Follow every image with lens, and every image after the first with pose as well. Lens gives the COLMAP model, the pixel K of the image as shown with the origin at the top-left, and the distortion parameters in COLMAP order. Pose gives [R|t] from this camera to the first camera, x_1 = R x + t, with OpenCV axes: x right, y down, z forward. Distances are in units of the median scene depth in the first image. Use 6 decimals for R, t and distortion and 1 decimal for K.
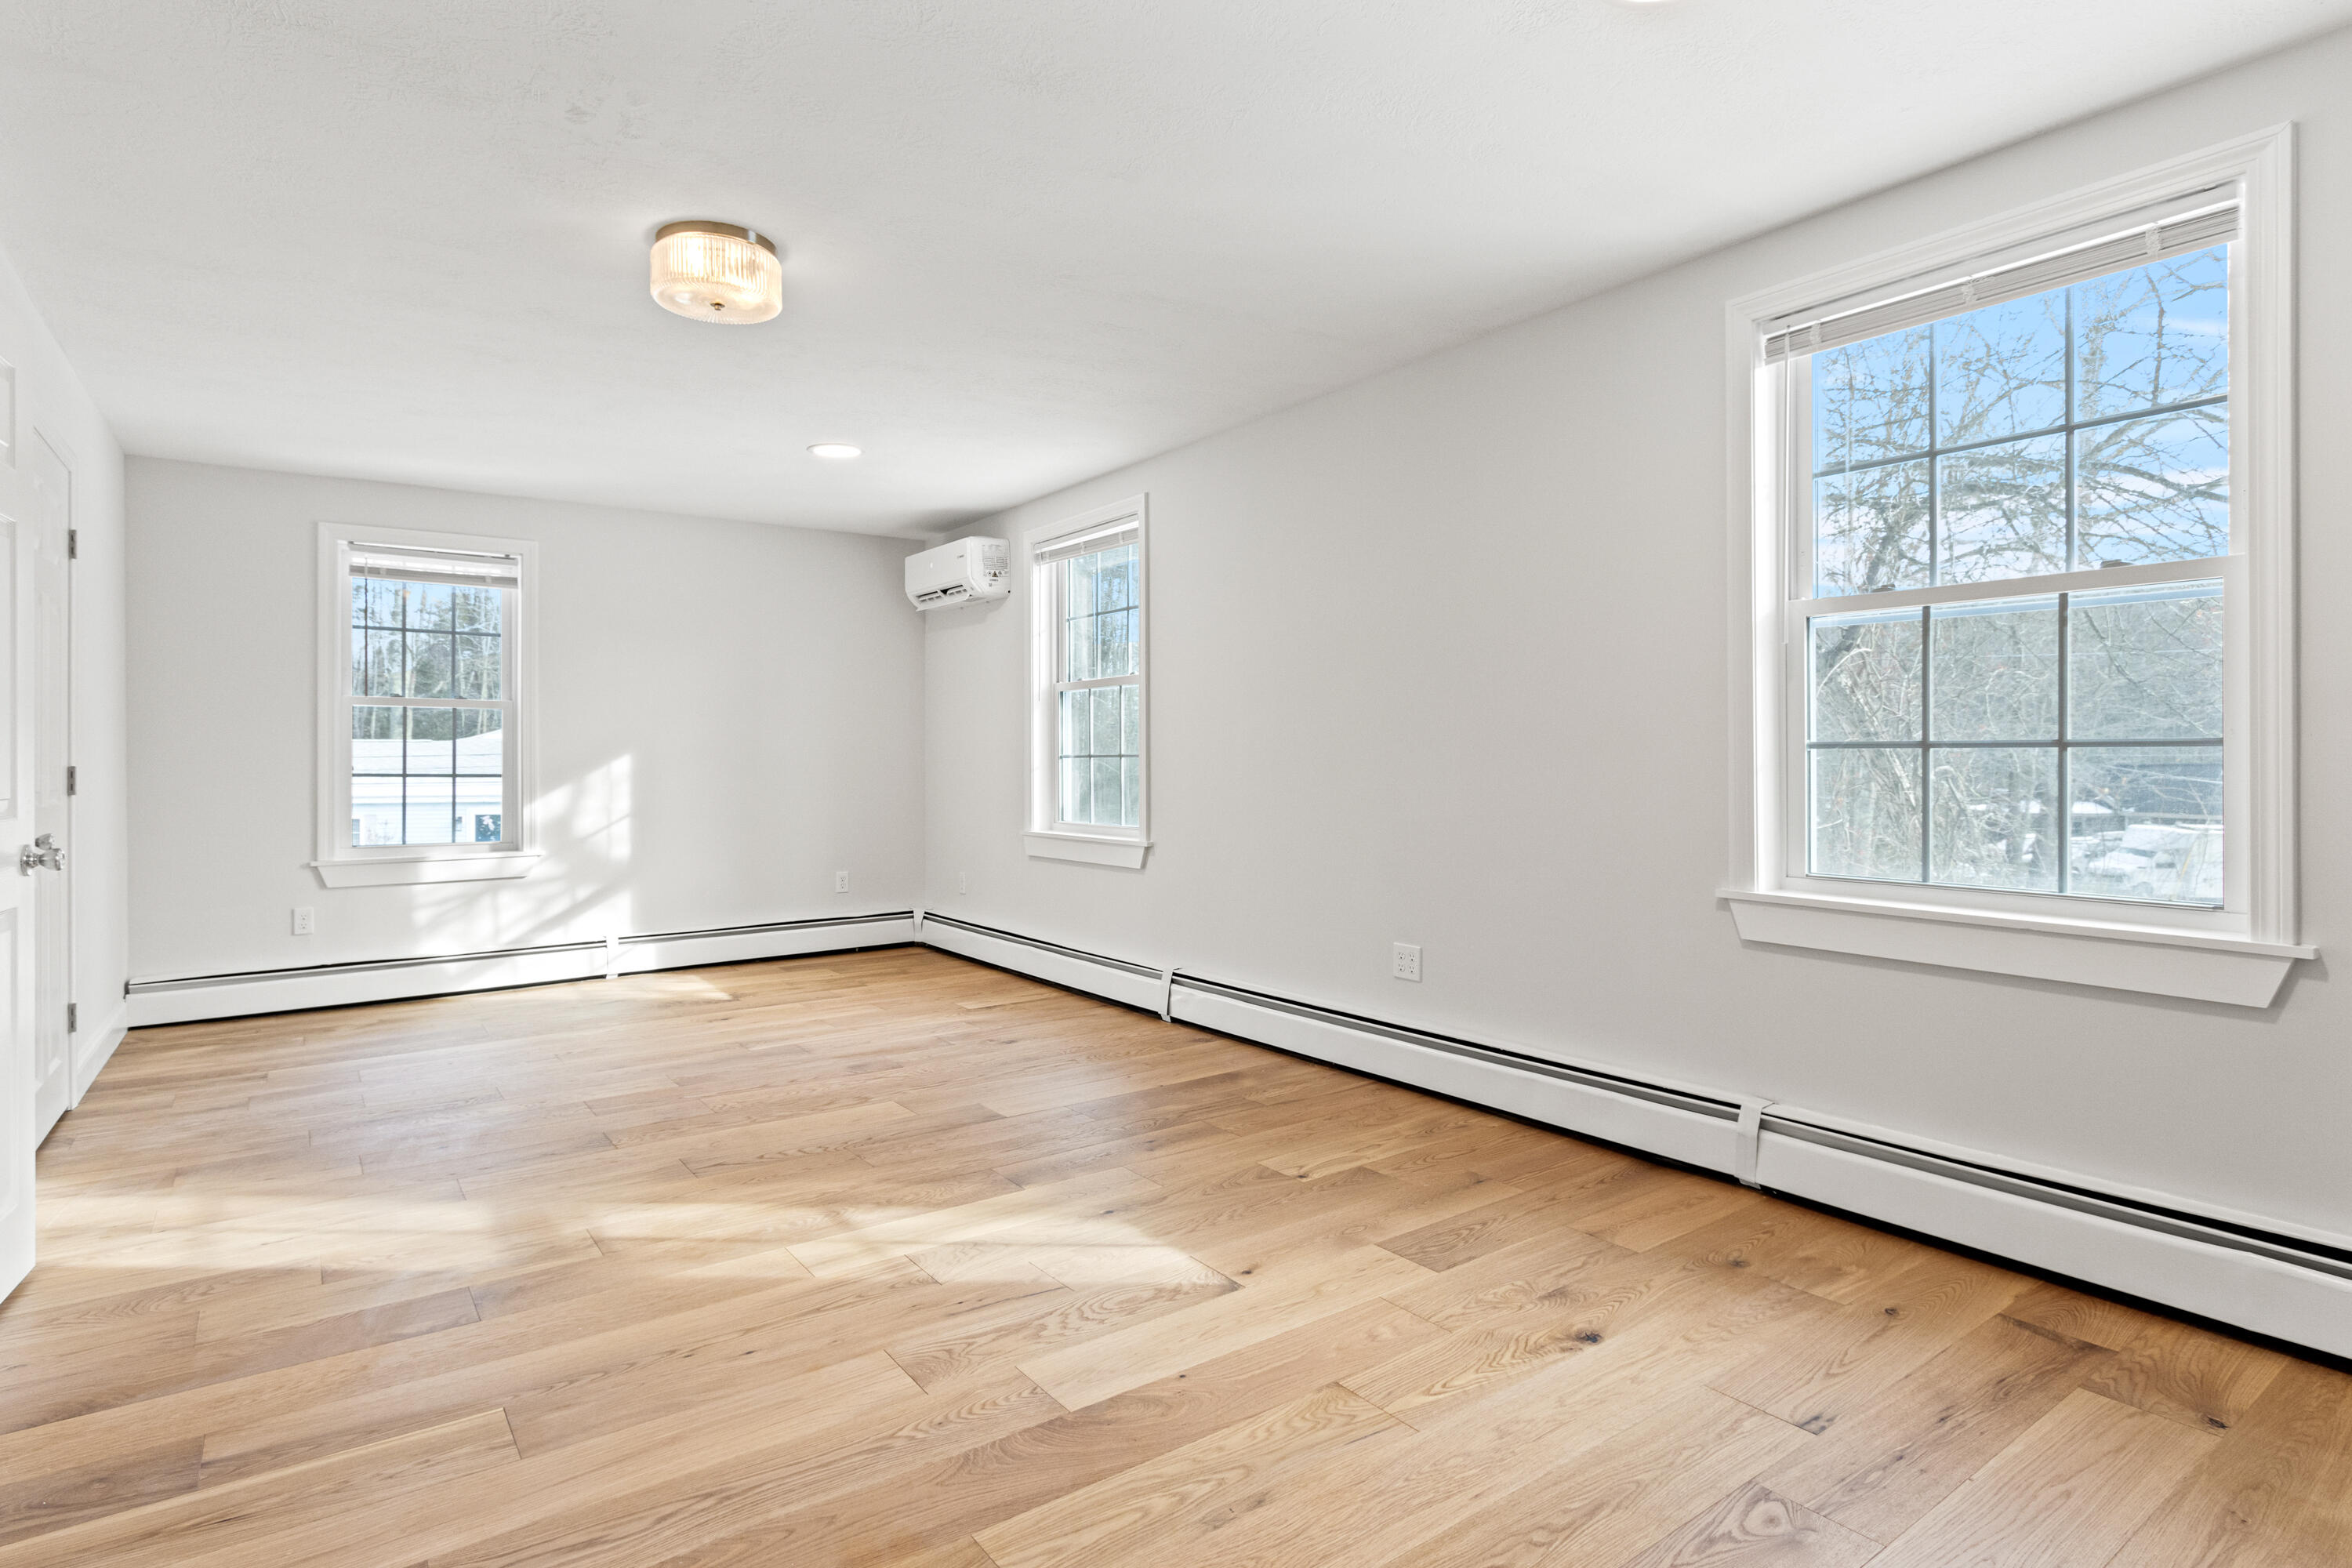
lens RADIAL K [[1185.0, 0, 1147.6], [0, 1185.0, 761.2], [0, 0, 1]] dist [-0.001587, -0.000820]
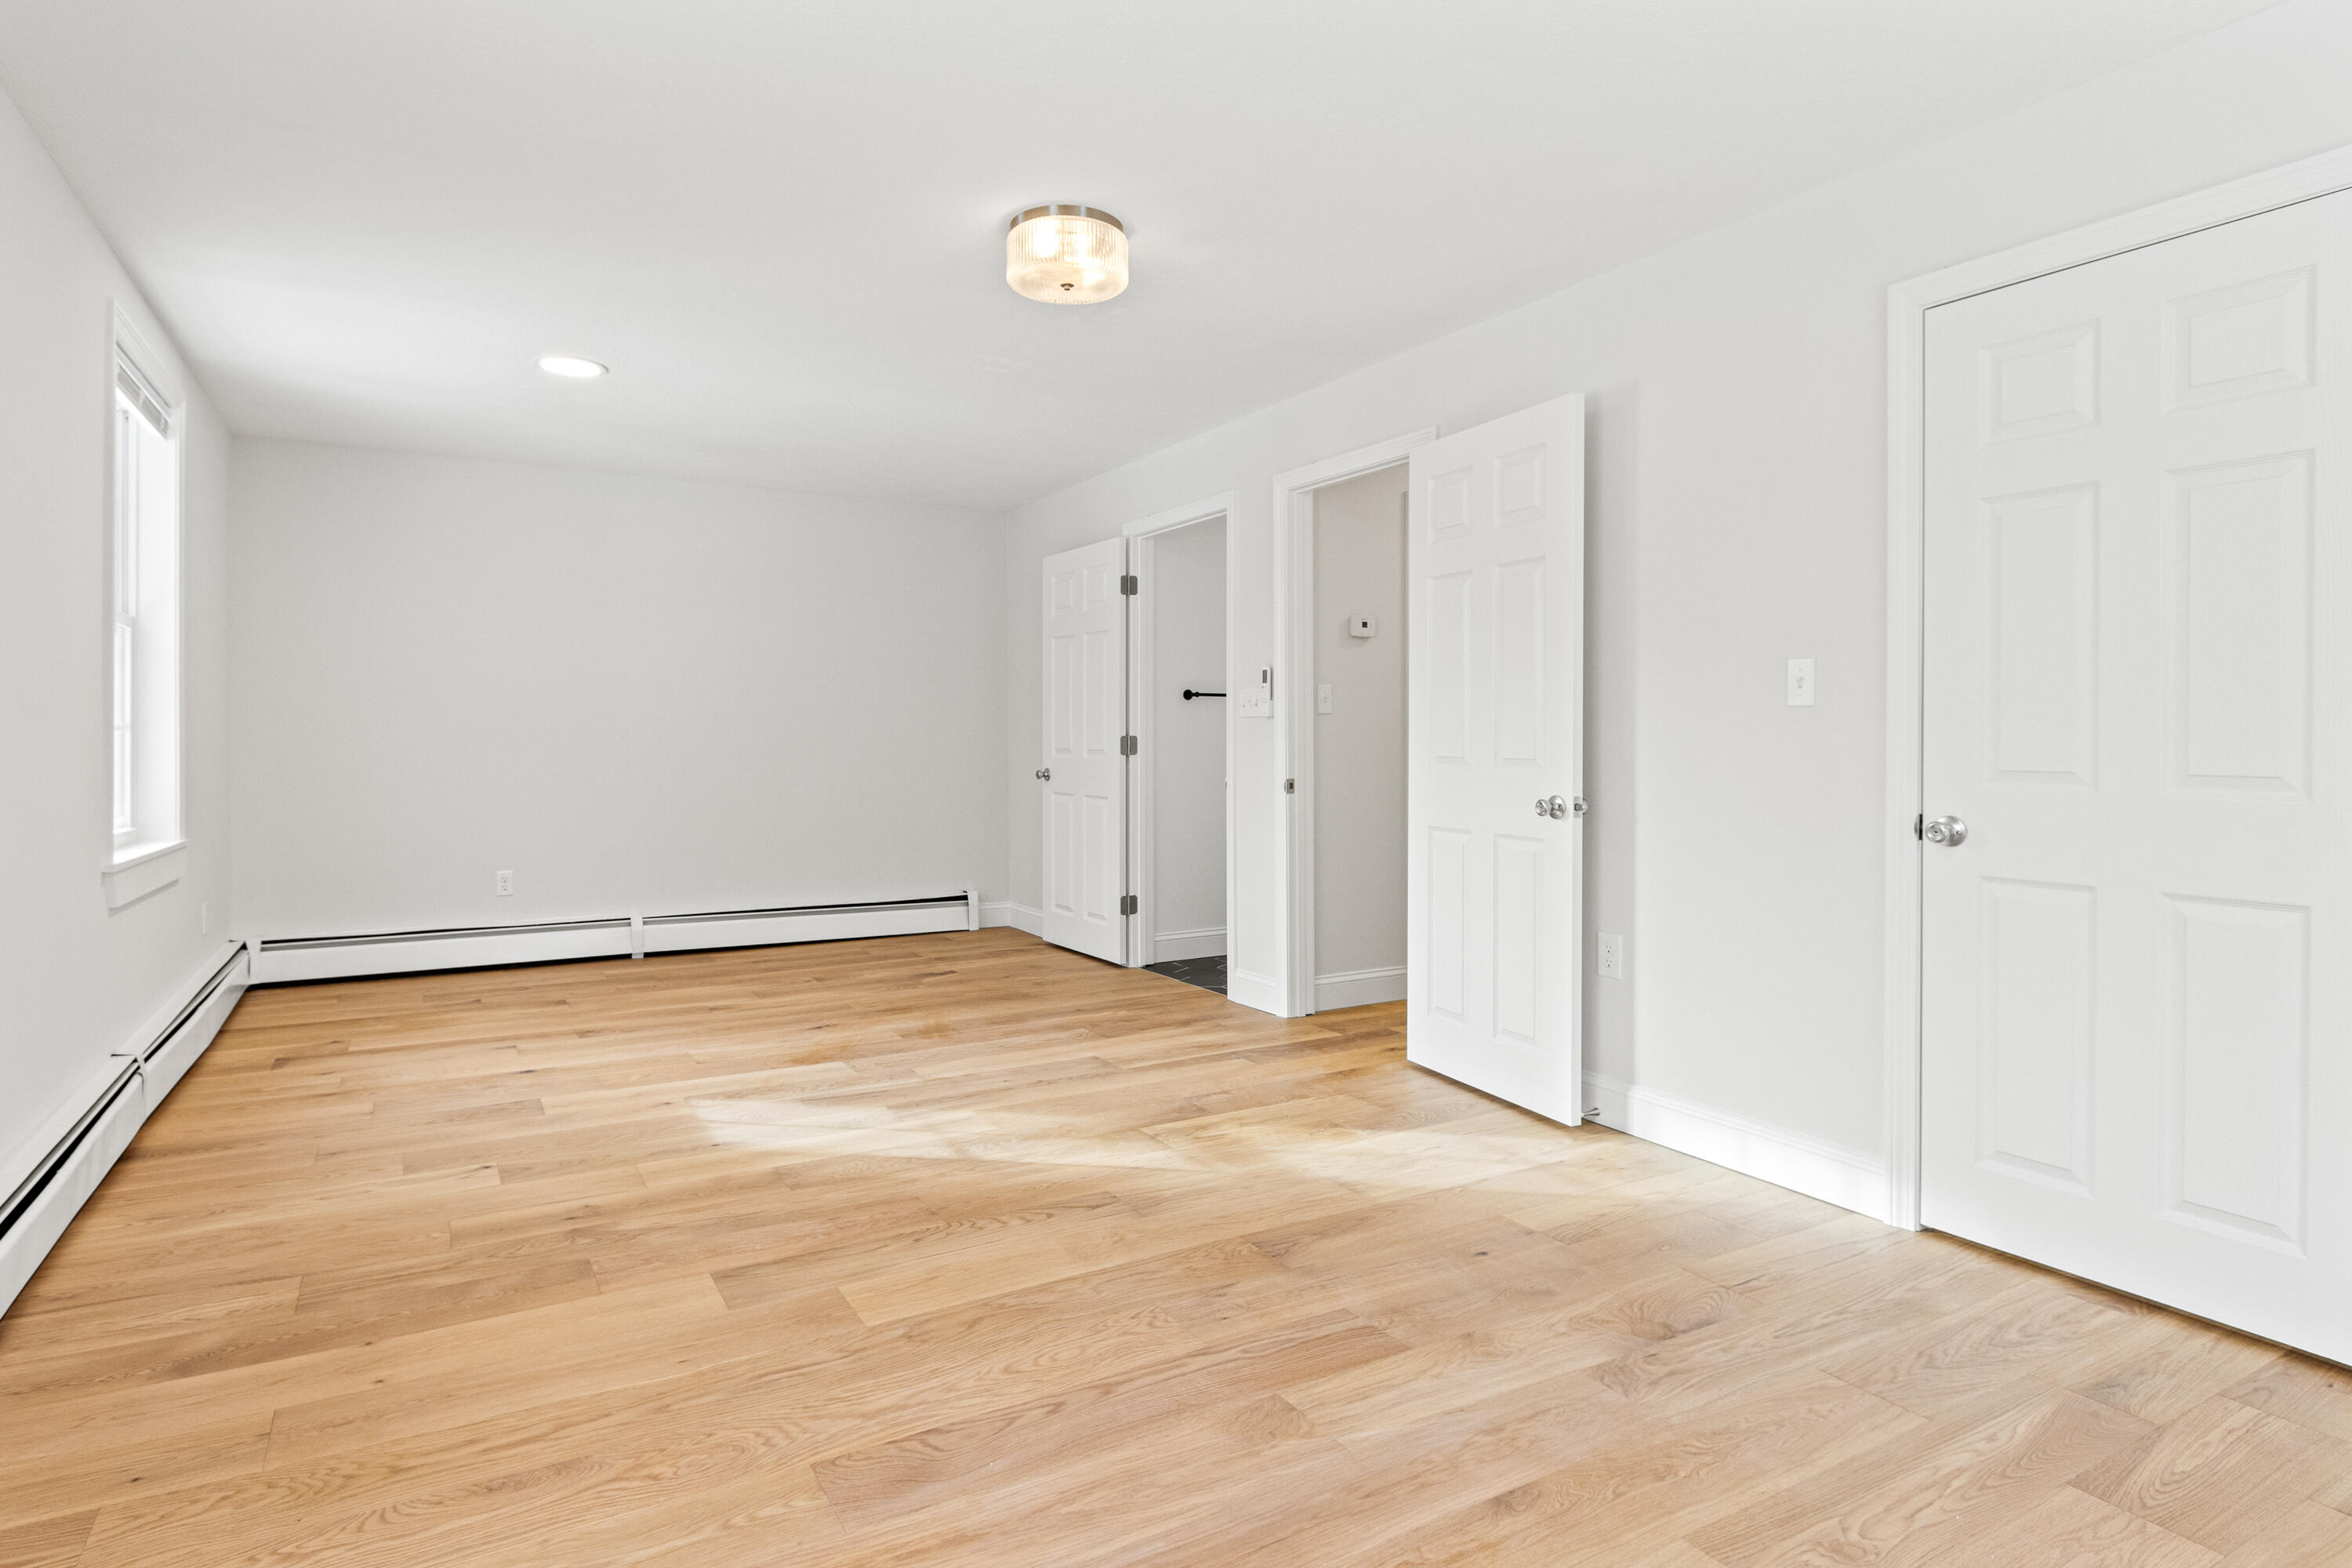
lens RADIAL K [[1295.2, 0, 1172.6], [0, 1295.2, 749.6], [0, 0, 1]] dist [0.001455, 0.000379]
pose [[-0.996372, 0.000260, 0.085106, -0.515641], [0.001085, 0.999953, 0.009653, -0.000295], [-0.085099, 0.009710, -0.996325, 1.994725]]
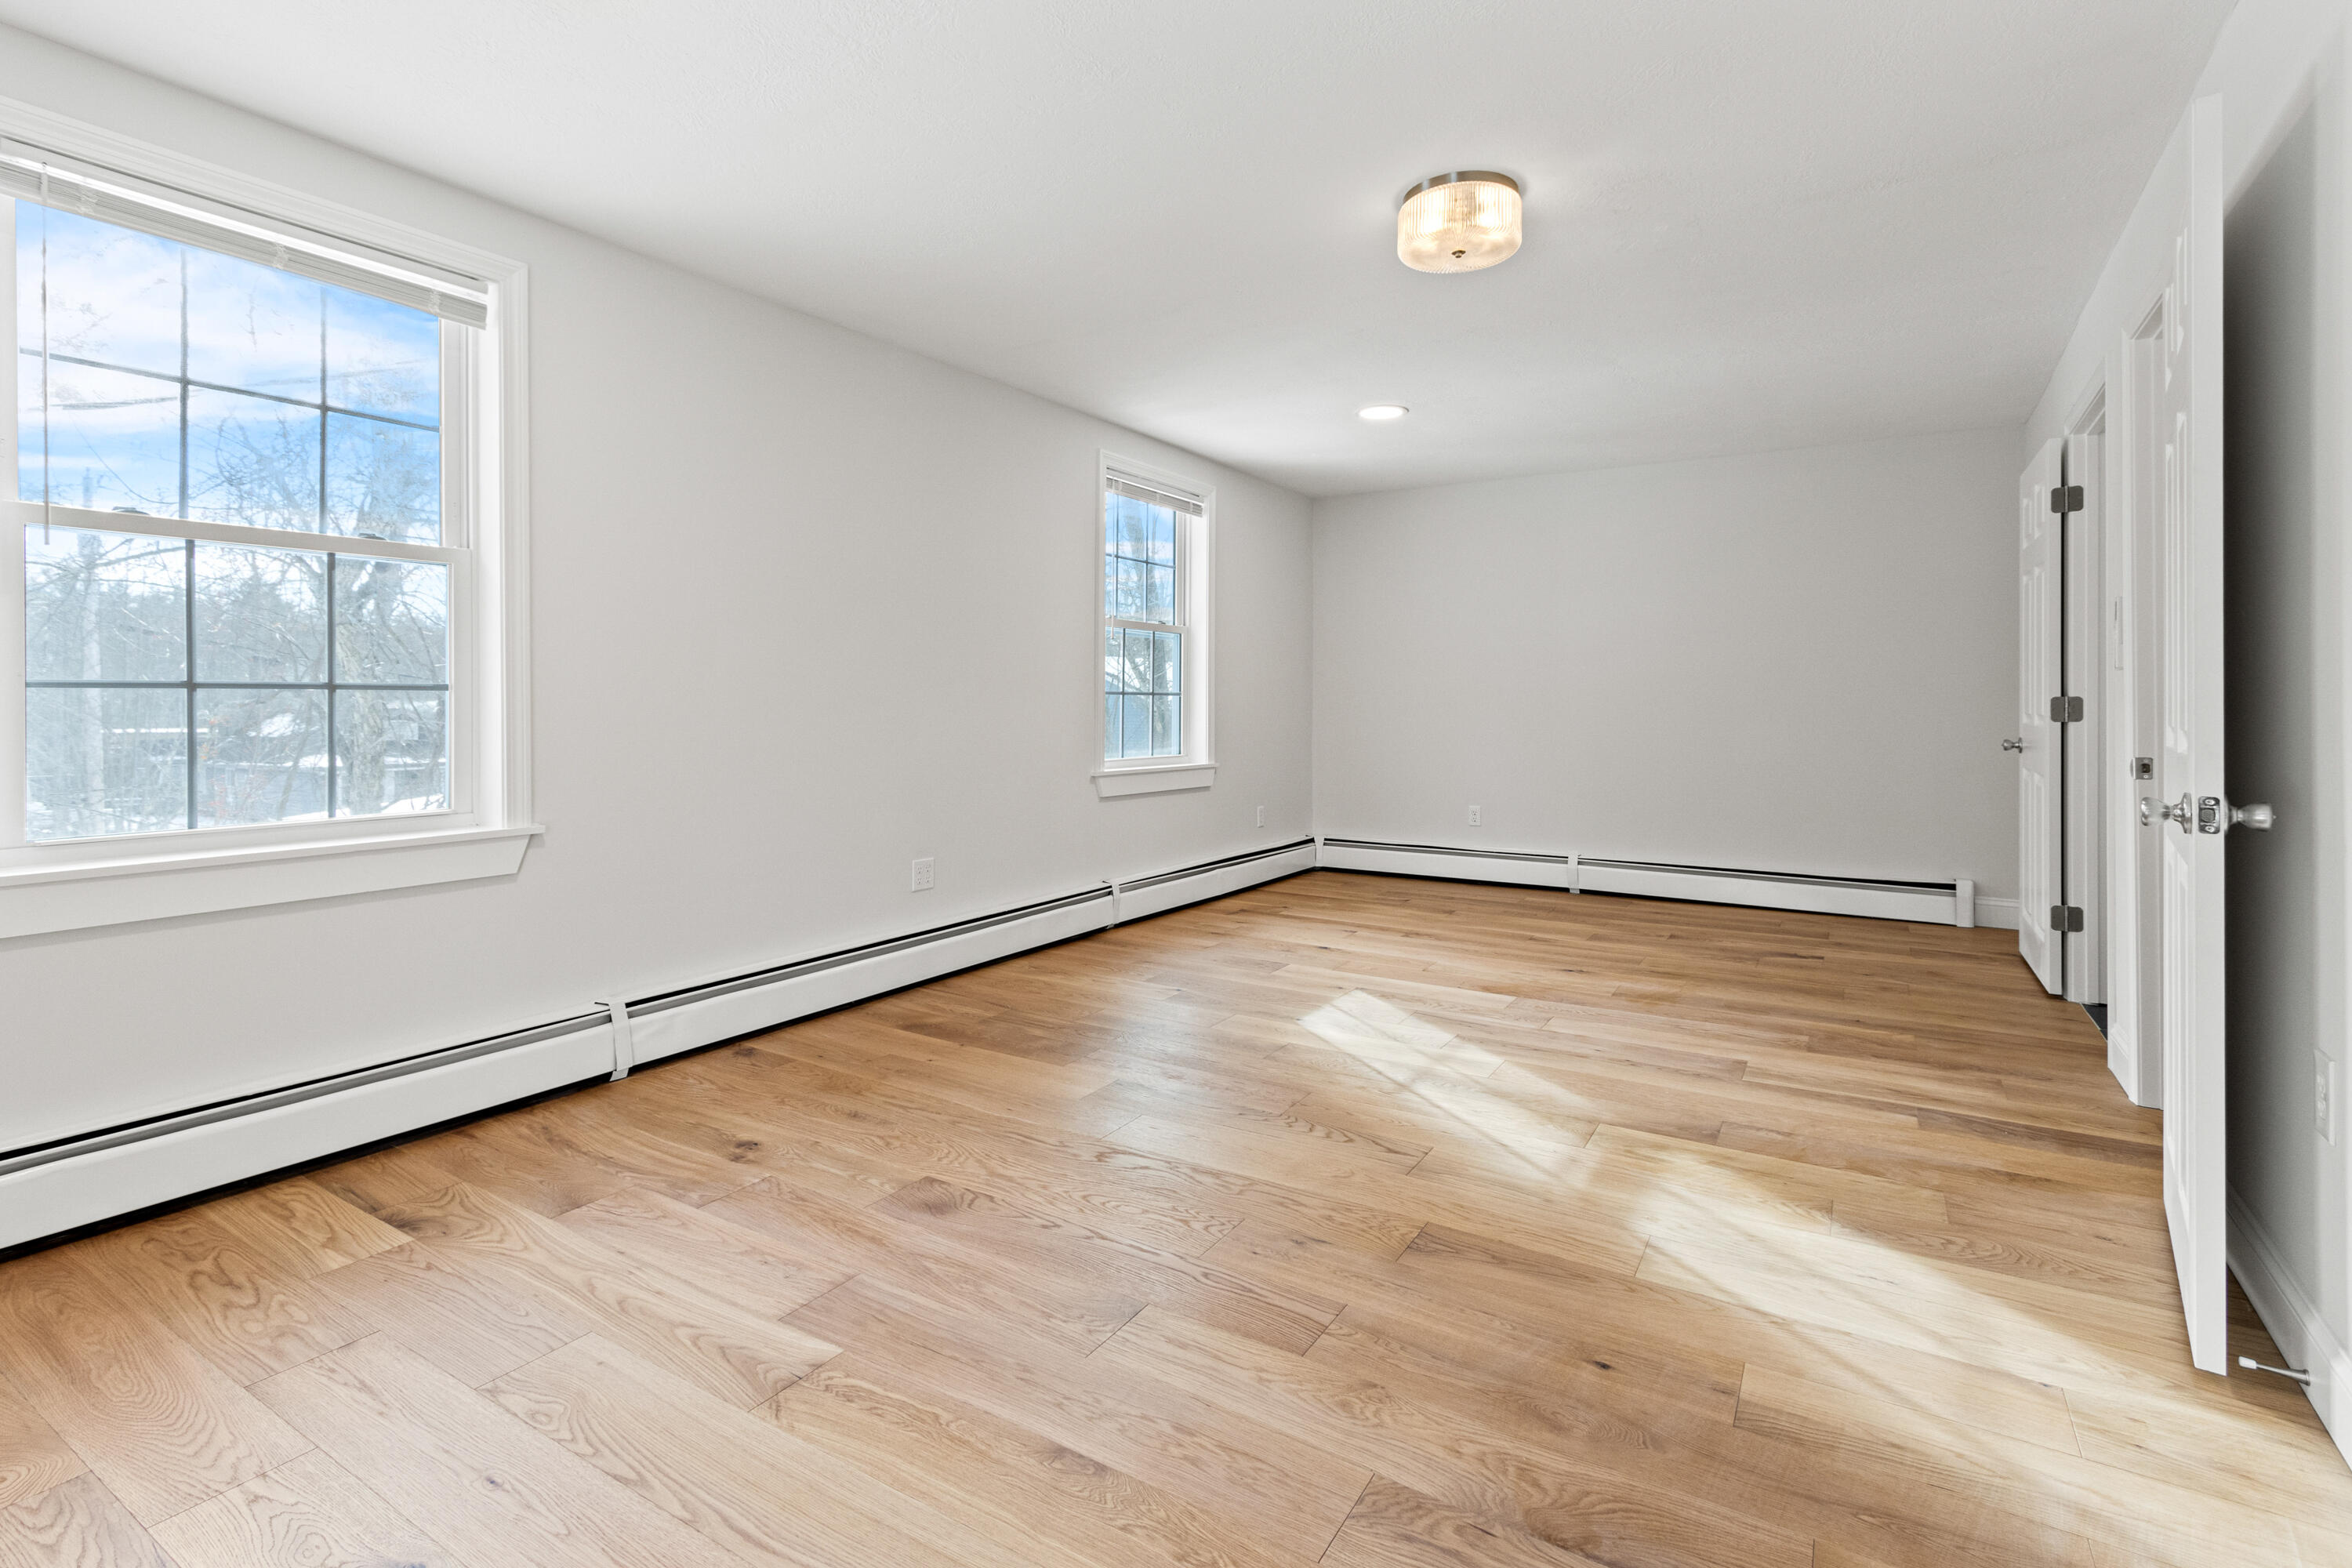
lens RADIAL K [[1140.0, 0, 1111.6], [0, 1140.0, 701.7], [0, 0, 1]] dist [0.002645, 0.000333]
pose [[-0.347426, 0.002060, 0.937705, -1.129070], [0.000711, 0.999998, -0.001934, 0.004962], [-0.937707, -0.000006, -0.347427, 1.545973]]
